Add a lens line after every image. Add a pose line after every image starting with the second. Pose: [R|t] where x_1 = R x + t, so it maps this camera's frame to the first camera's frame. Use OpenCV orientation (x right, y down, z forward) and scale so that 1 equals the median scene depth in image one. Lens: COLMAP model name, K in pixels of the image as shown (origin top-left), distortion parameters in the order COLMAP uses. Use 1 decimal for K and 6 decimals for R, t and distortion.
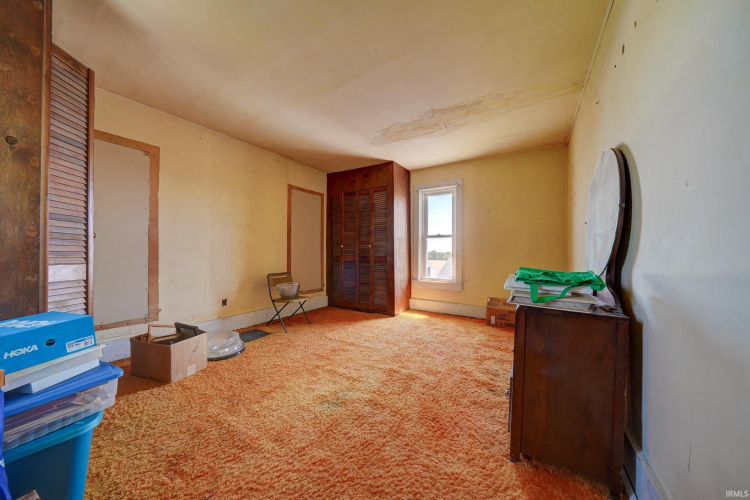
lens RADIAL K [[257.6, 0, 375.2], [0, 257.6, 254.1], [0, 0, 1]] dist [0.000026, -0.000016]
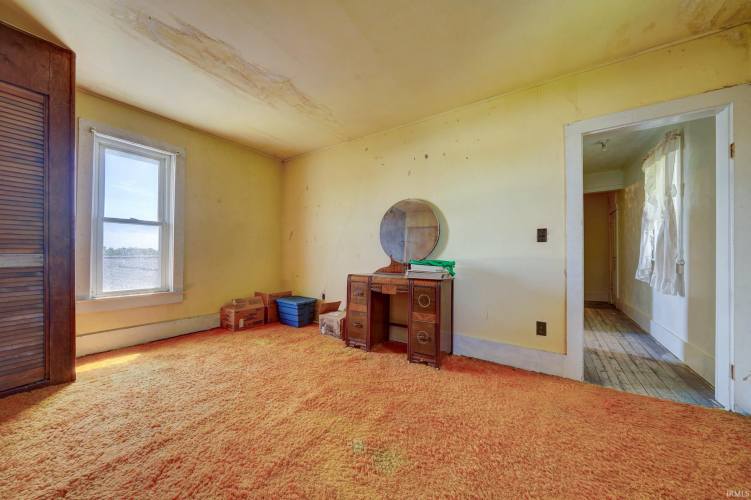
lens RADIAL K [[261.0, 0, 375.5], [0, 261.0, 250.0], [0, 0, 1]] dist [-0.000675, -0.000065]
pose [[0.035130, 0.008220, 0.999349, -0.447810], [-0.003188, 0.999962, -0.008113, 0.002344], [-0.999378, -0.002901, 0.035155, 0.489289]]
